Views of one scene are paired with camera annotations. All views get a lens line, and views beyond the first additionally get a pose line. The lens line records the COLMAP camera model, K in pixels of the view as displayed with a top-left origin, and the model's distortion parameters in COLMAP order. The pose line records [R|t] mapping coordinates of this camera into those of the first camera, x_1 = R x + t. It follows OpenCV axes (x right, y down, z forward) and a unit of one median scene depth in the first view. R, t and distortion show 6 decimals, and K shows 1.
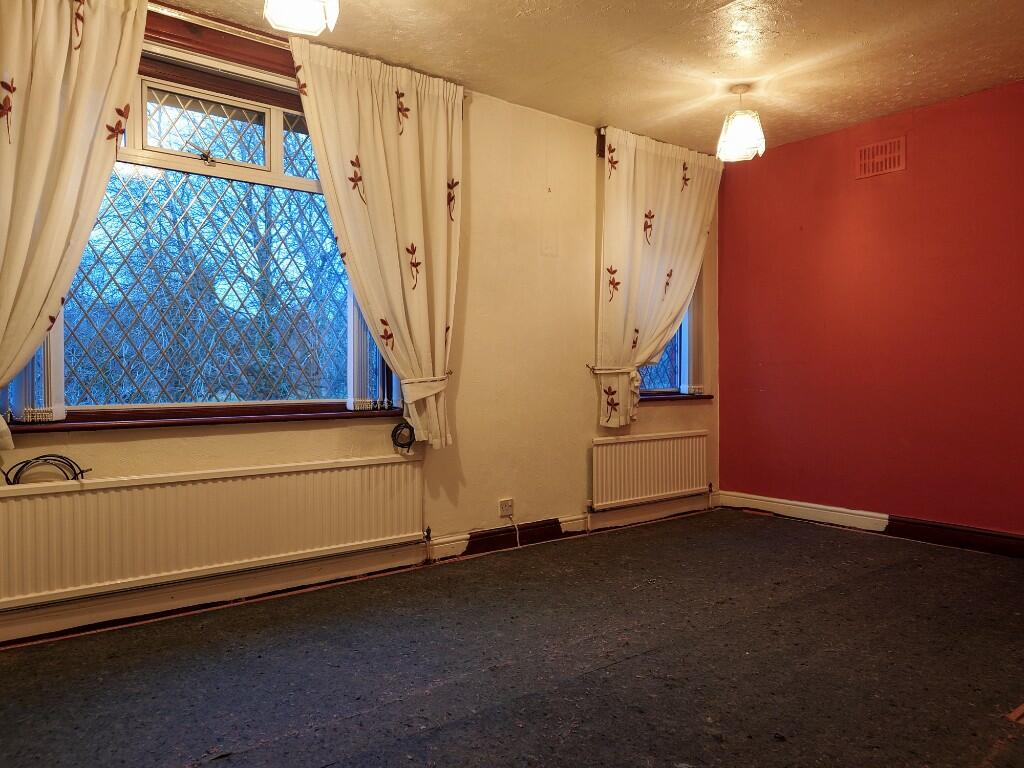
lens RADIAL K [[712.0, 0, 512.0], [0, 712.0, 384.0], [0, 0, 1]] dist [0.004195, 0.002038]
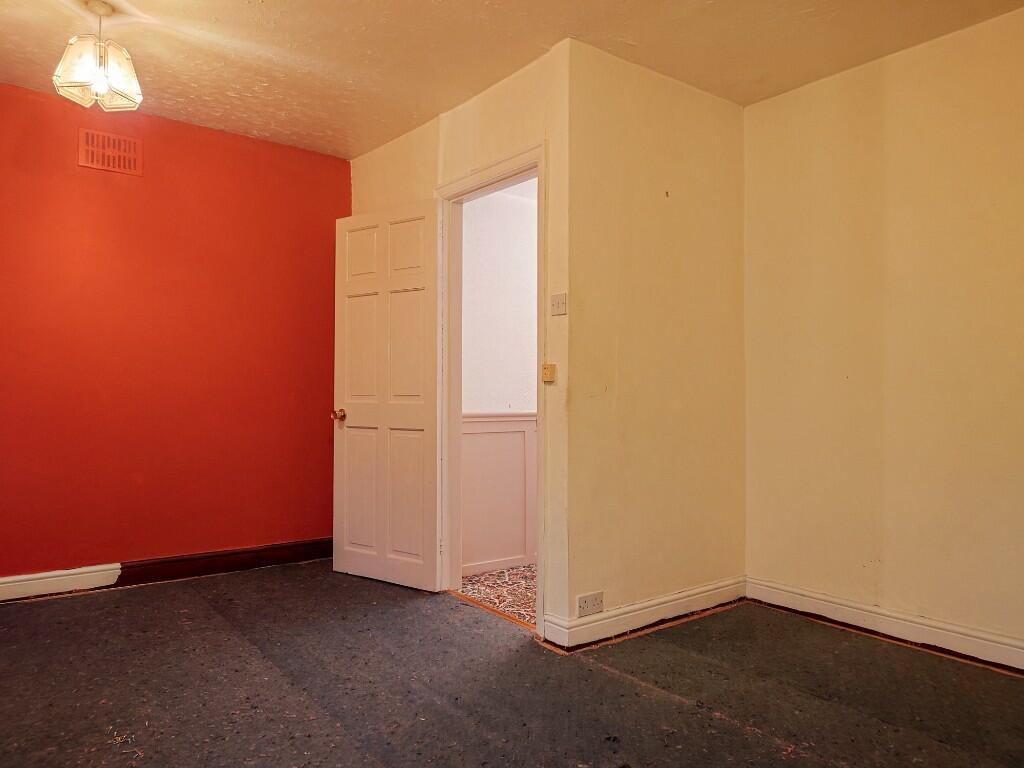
lens RADIAL K [[712.0, 0, 512.0], [0, 712.0, 384.0], [0, 0, 1]] dist [0.004195, 0.002038]
pose [[0.040088, 0.015819, 0.999071, -0.394239], [0.008790, 0.999830, -0.016184, -0.020418], [-0.999157, 0.009431, 0.039942, 0.583958]]
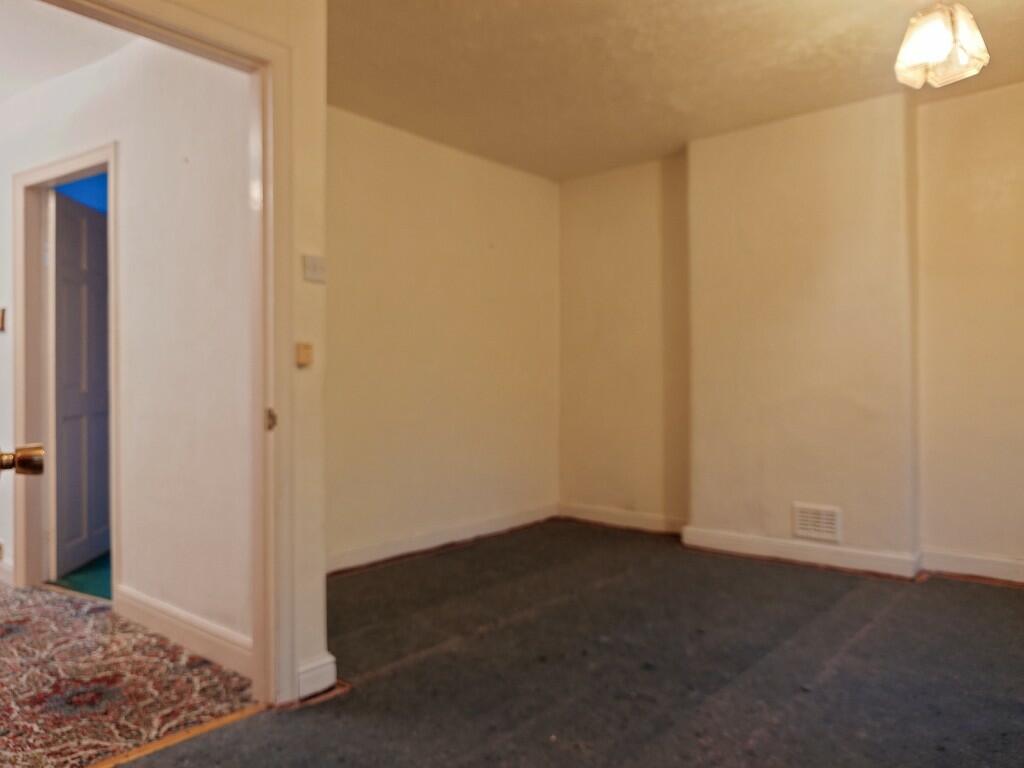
lens RADIAL K [[712.0, 0, 512.0], [0, 712.0, 384.0], [0, 0, 1]] dist [0.004195, 0.002038]
pose [[-0.984218, 0.005735, -0.176867, 0.354506], [0.005096, 0.999979, 0.004066, -0.020368], [0.176887, 0.003101, -0.984226, 1.232915]]
